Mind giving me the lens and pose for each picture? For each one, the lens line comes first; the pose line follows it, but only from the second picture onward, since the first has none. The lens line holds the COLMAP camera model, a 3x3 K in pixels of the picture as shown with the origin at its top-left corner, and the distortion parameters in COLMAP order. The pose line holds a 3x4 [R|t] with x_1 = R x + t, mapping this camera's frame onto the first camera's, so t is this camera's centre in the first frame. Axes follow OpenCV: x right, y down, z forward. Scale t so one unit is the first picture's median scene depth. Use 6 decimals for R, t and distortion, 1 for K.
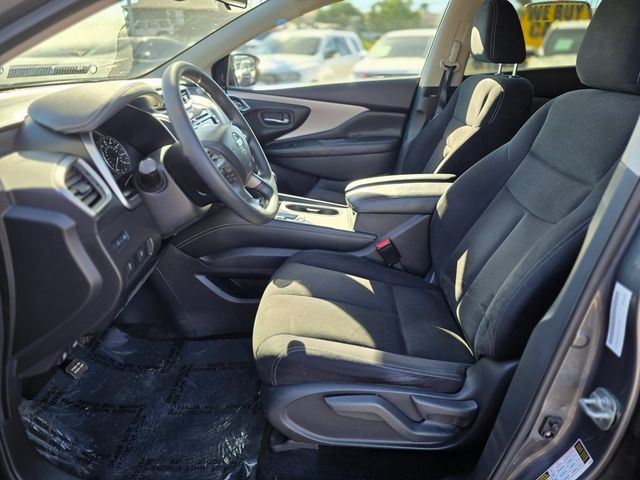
lens RADIAL K [[424.2, 0, 314.8], [0, 424.2, 240.7], [0, 0, 1]] dist [0.010689, -0.007195]
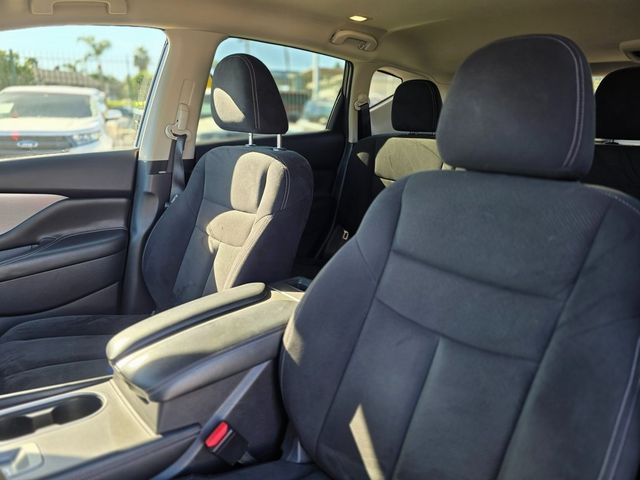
lens RADIAL K [[424.2, 0, 320.2], [0, 424.2, 242.7], [0, 0, 1]] dist [0.010689, -0.007195]
pose [[0.711716, -0.187175, 0.677072, -0.056510], [0.266650, 0.963693, -0.013883, -0.136213], [-0.649891, 0.190422, 0.735786, 0.288941]]
